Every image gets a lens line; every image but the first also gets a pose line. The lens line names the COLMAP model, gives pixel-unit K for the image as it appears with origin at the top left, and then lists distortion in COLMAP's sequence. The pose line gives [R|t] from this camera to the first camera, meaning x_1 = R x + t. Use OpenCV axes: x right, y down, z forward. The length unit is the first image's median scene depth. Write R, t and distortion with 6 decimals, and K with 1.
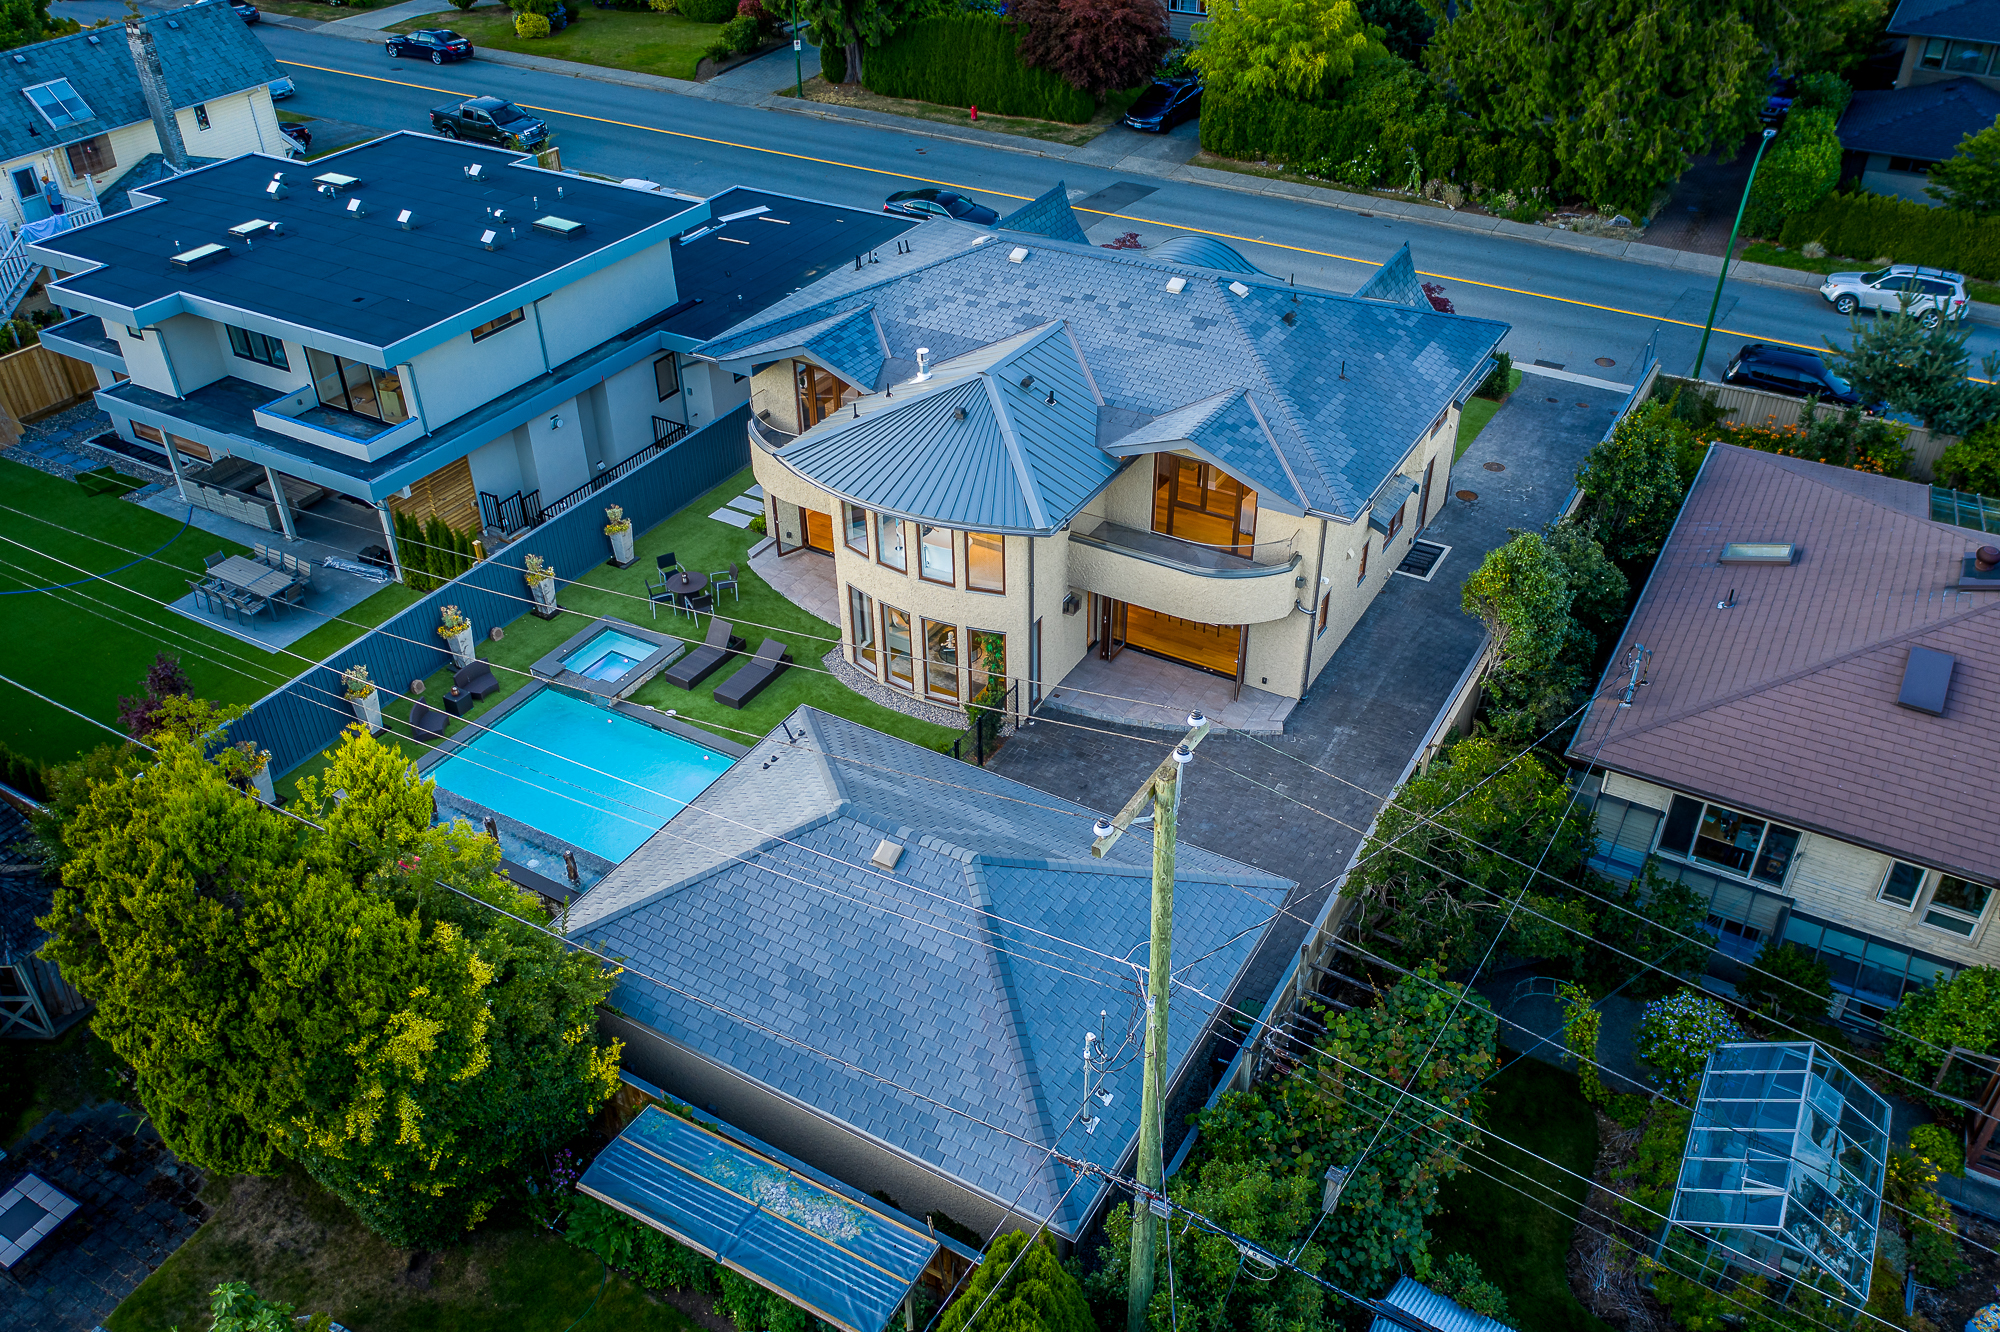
lens RADIAL K [[1581.6, 0, 993.3], [0, 1581.6, 672.2], [0, 0, 1]] dist [-0.024433, 0.009734]
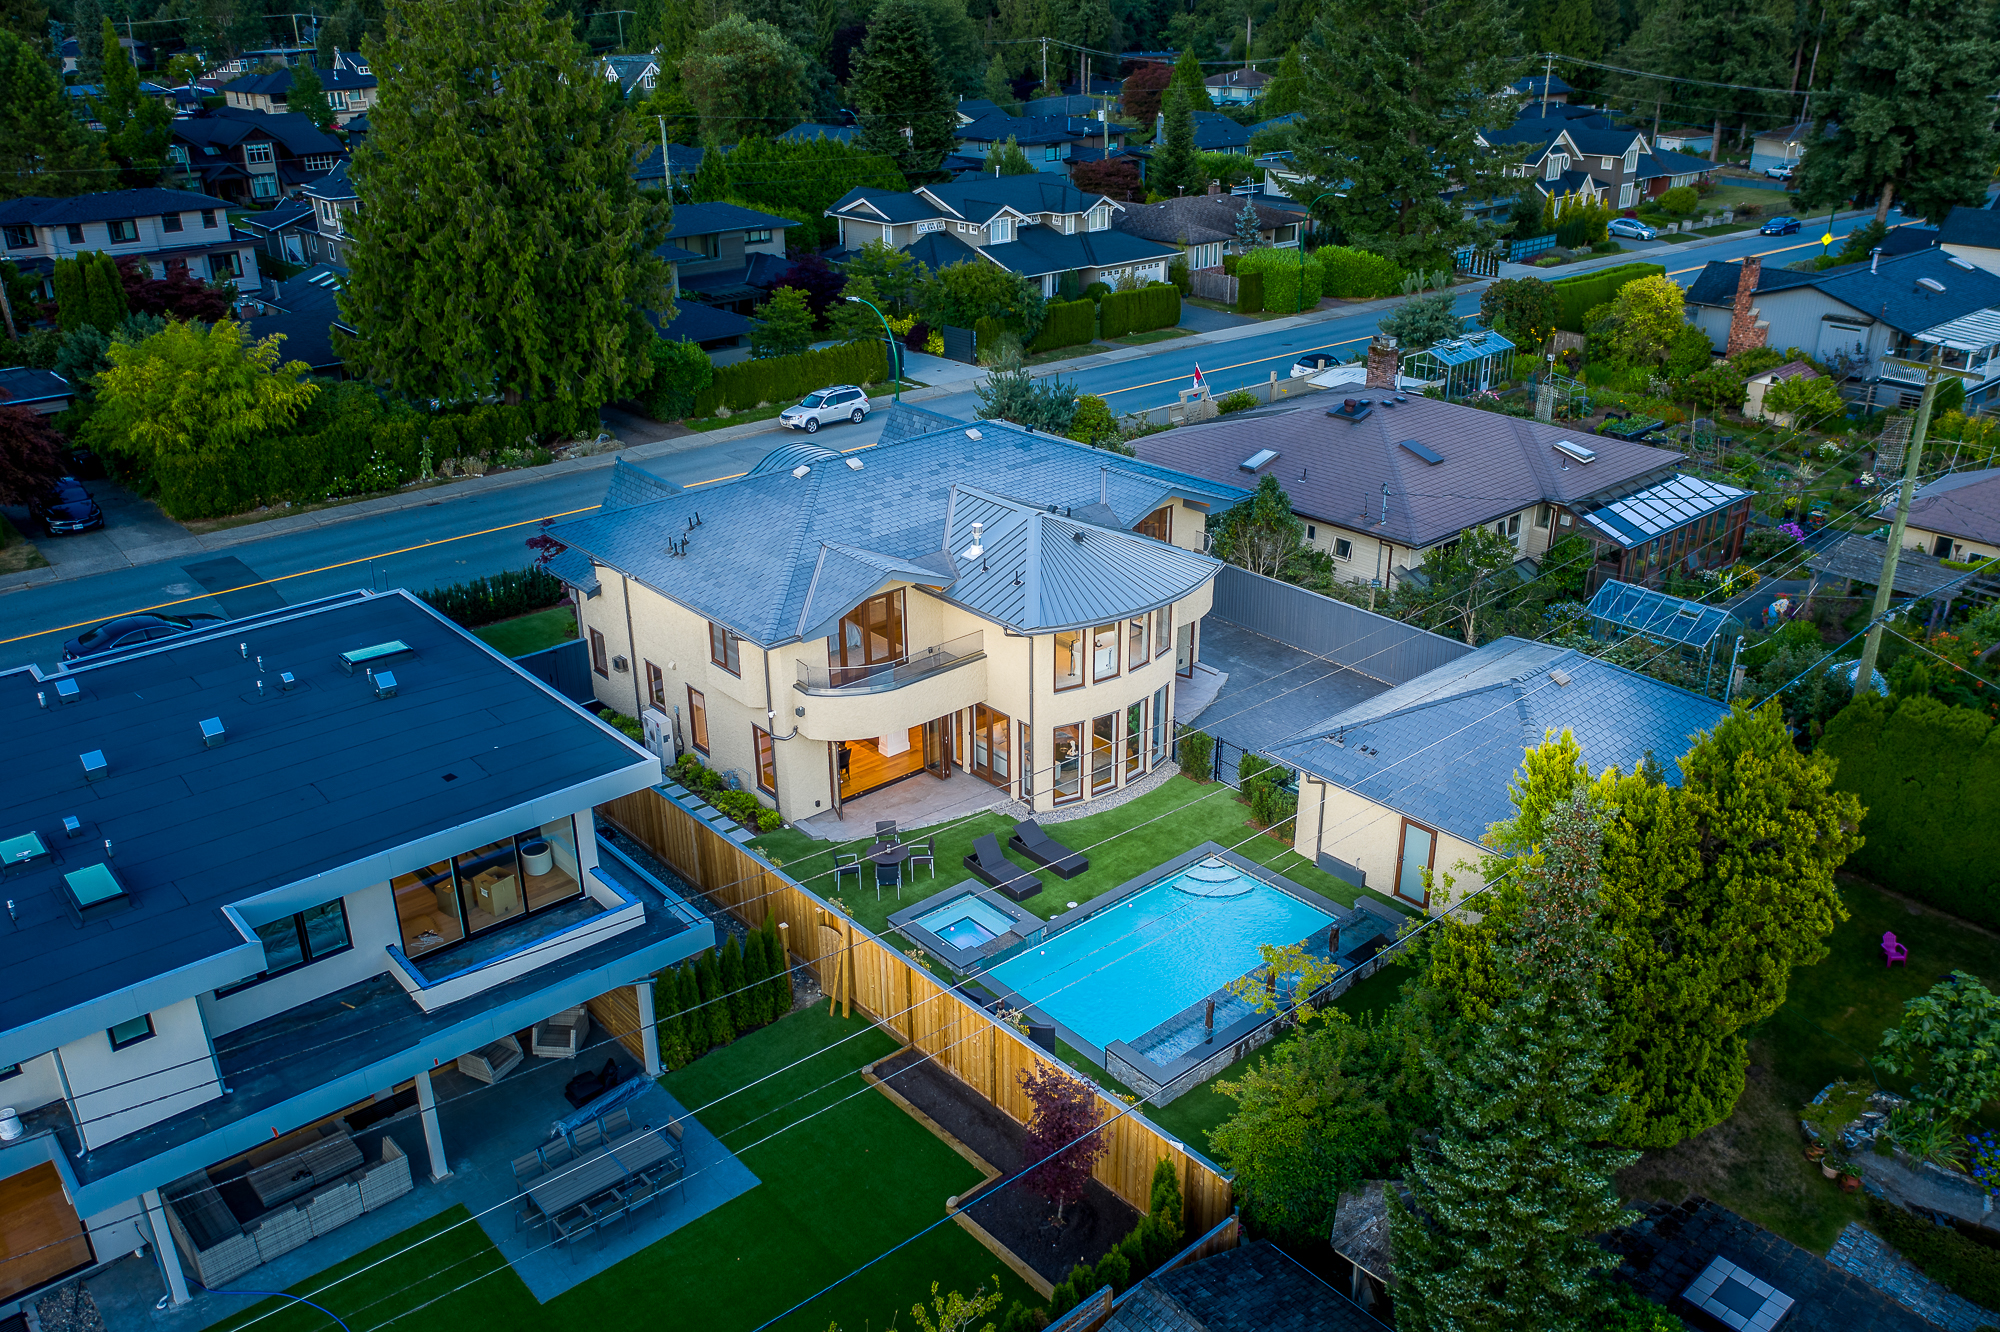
lens RADIAL K [[1581.6, 0, 993.3], [0, 1581.6, 672.2], [0, 0, 1]] dist [-0.024433, 0.009734]
pose [[0.313681, -0.374116, 0.872721, -0.612764], [0.548918, 0.821412, 0.154825, -0.164356], [-0.774786, 0.430487, 0.463020, 0.296335]]
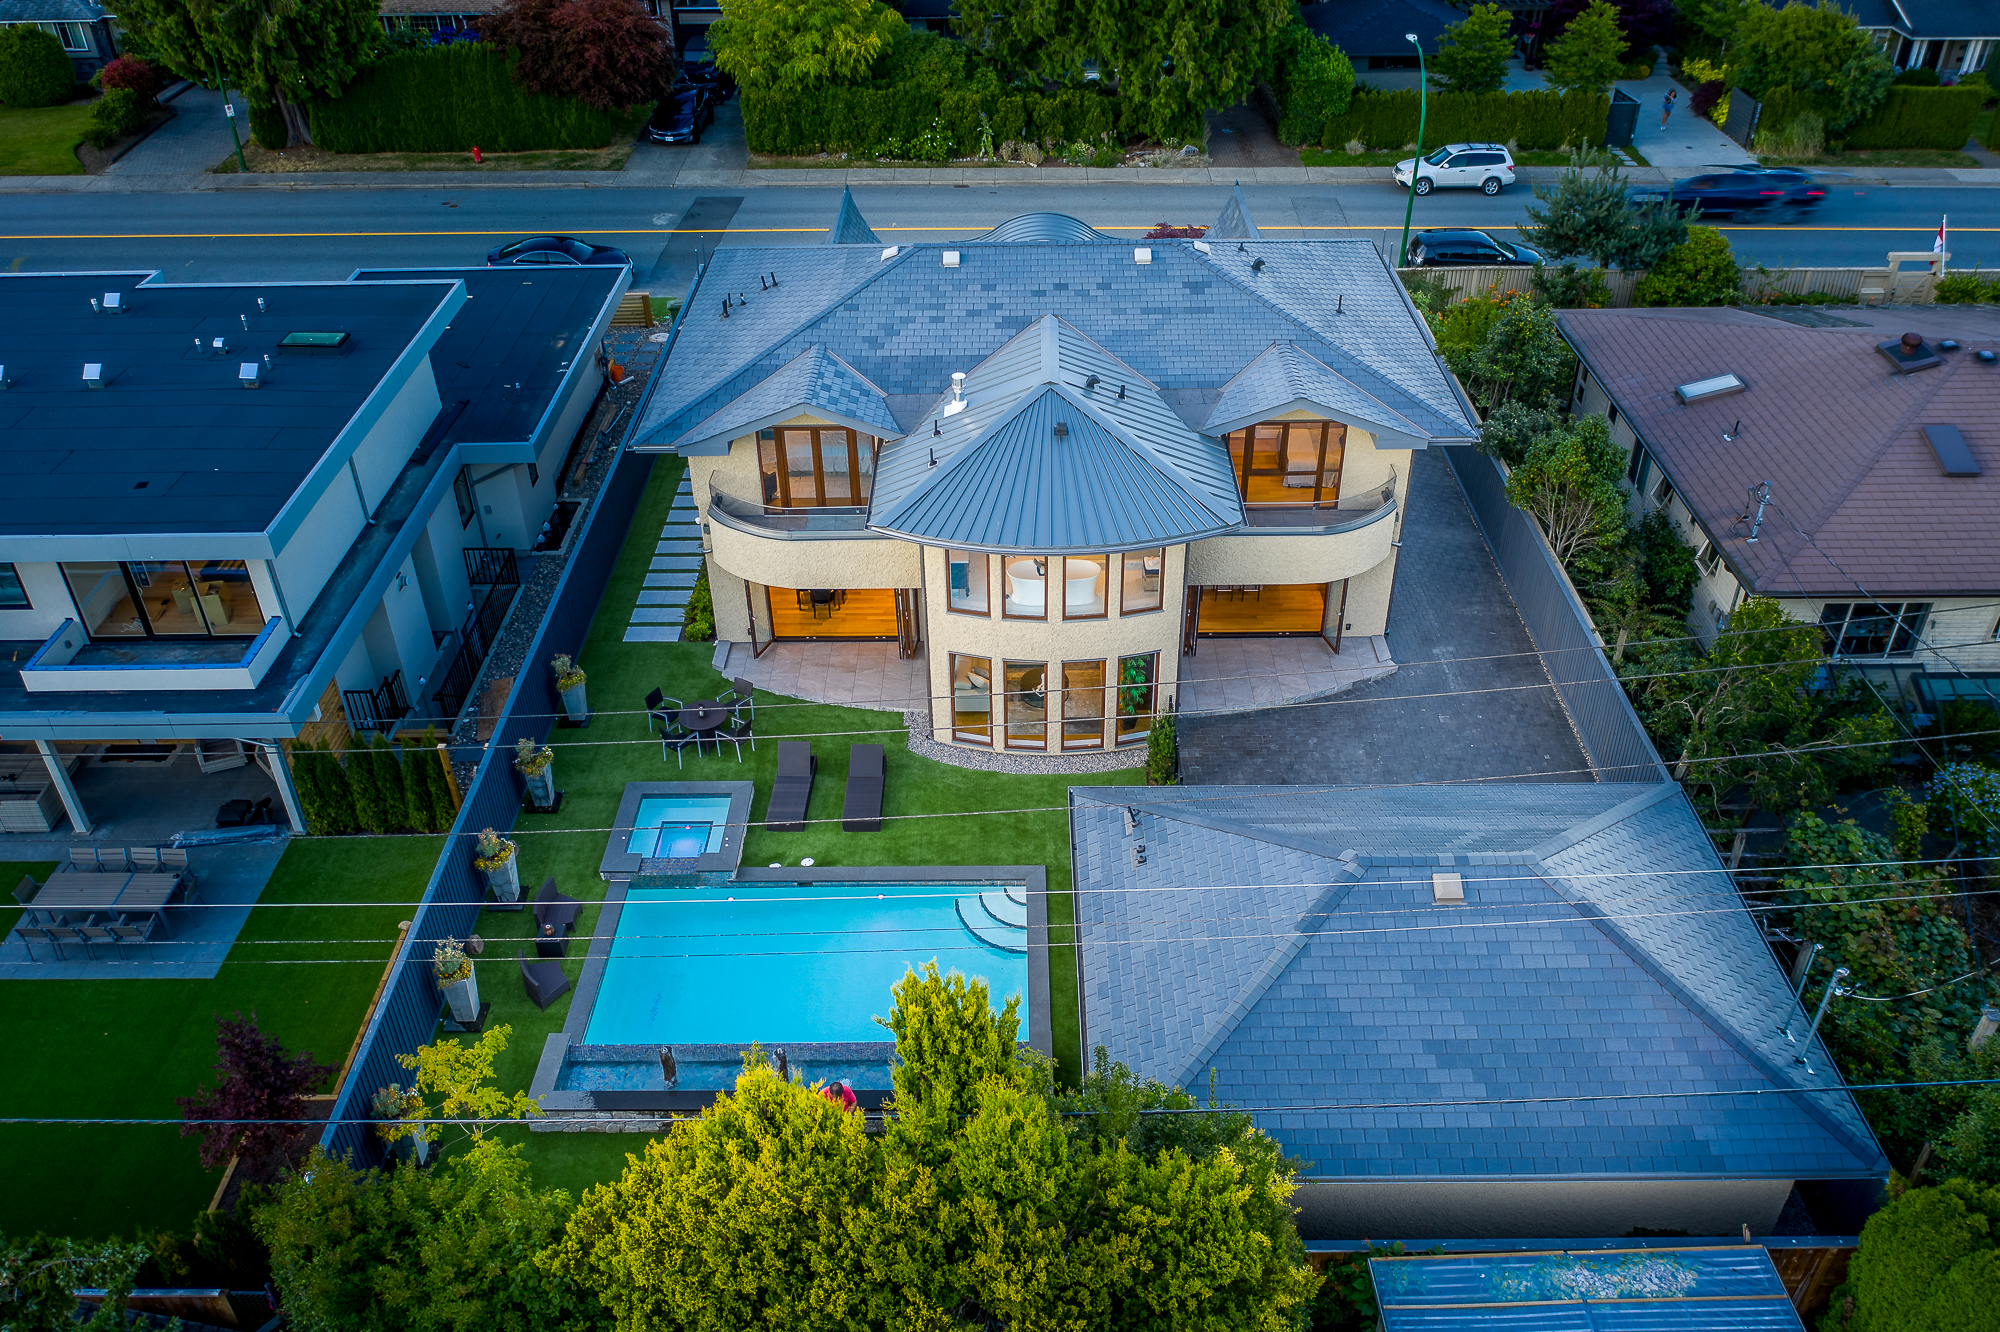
lens RADIAL K [[1581.6, 0, 993.3], [0, 1581.6, 672.2], [0, 0, 1]] dist [-0.024433, 0.009734]
pose [[0.863464, -0.289163, 0.413297, -0.254216], [0.291669, 0.954722, 0.058614, -0.052605], [-0.411532, 0.069935, 0.908708, 0.115486]]
